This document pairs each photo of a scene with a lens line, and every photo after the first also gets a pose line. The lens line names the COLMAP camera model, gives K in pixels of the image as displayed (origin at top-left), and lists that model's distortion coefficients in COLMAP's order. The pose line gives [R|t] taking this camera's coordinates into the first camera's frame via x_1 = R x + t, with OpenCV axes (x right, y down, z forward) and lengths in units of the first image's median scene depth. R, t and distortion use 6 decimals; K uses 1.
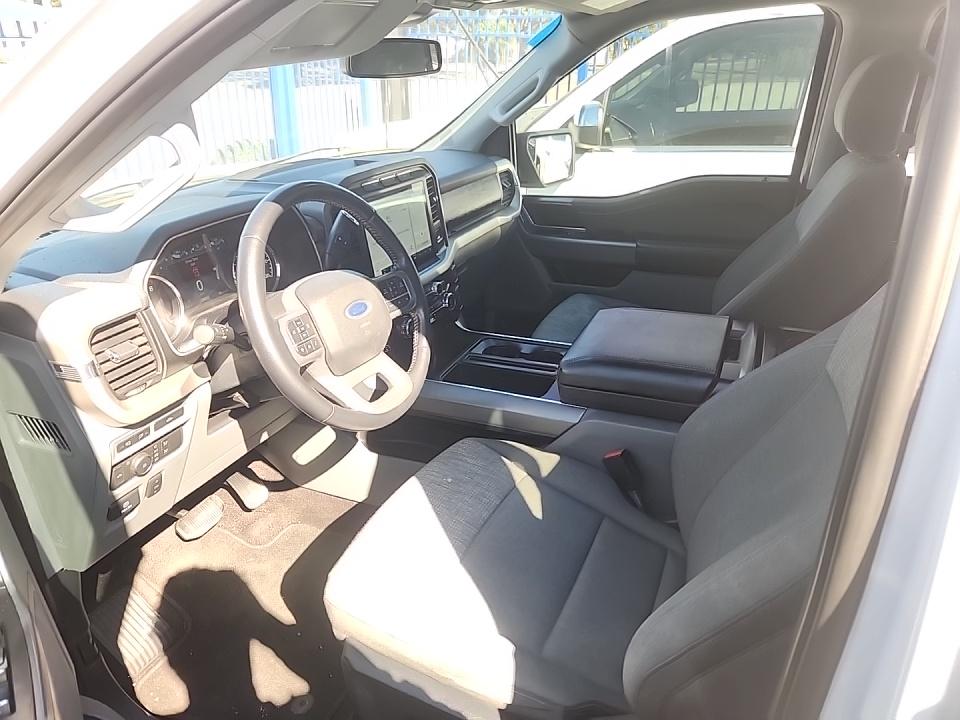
lens RADIAL K [[644.1, 0, 495.1], [0, 644.1, 357.9], [0, 0, 1]] dist [0.027243, -0.001044]
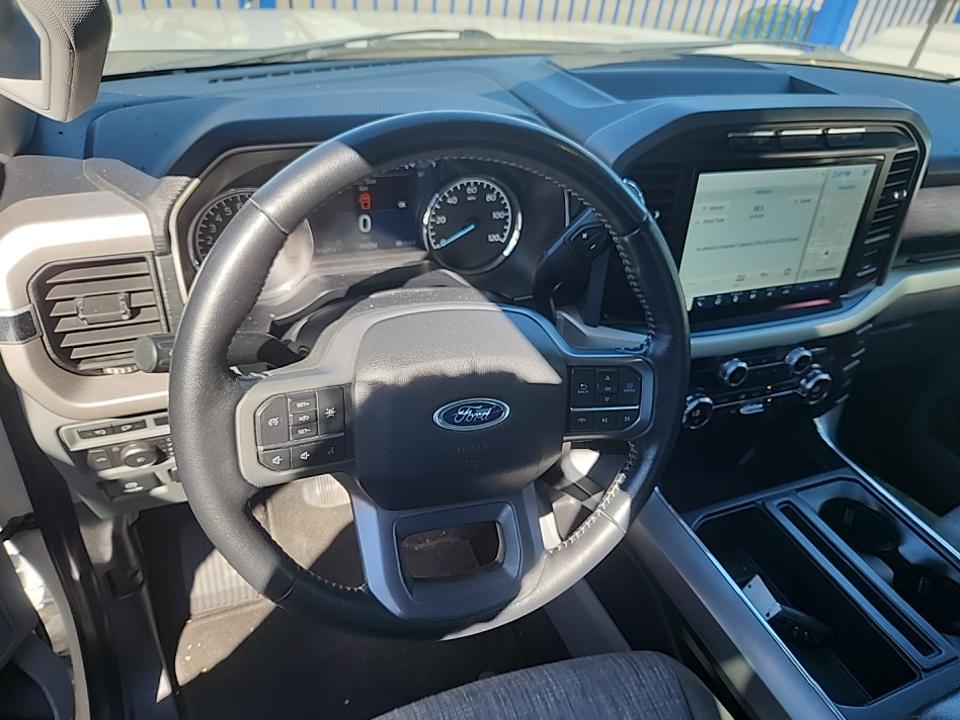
lens RADIAL K [[719.8, 0, 515.6], [0, 719.8, 357.9], [0, 0, 1]] dist [-0.002917, -0.001852]
pose [[0.722131, 0.476596, -0.501381, 0.035472], [-0.396773, 0.879084, 0.264163, -0.169463], [0.566655, 0.008174, 0.823914, 0.378268]]
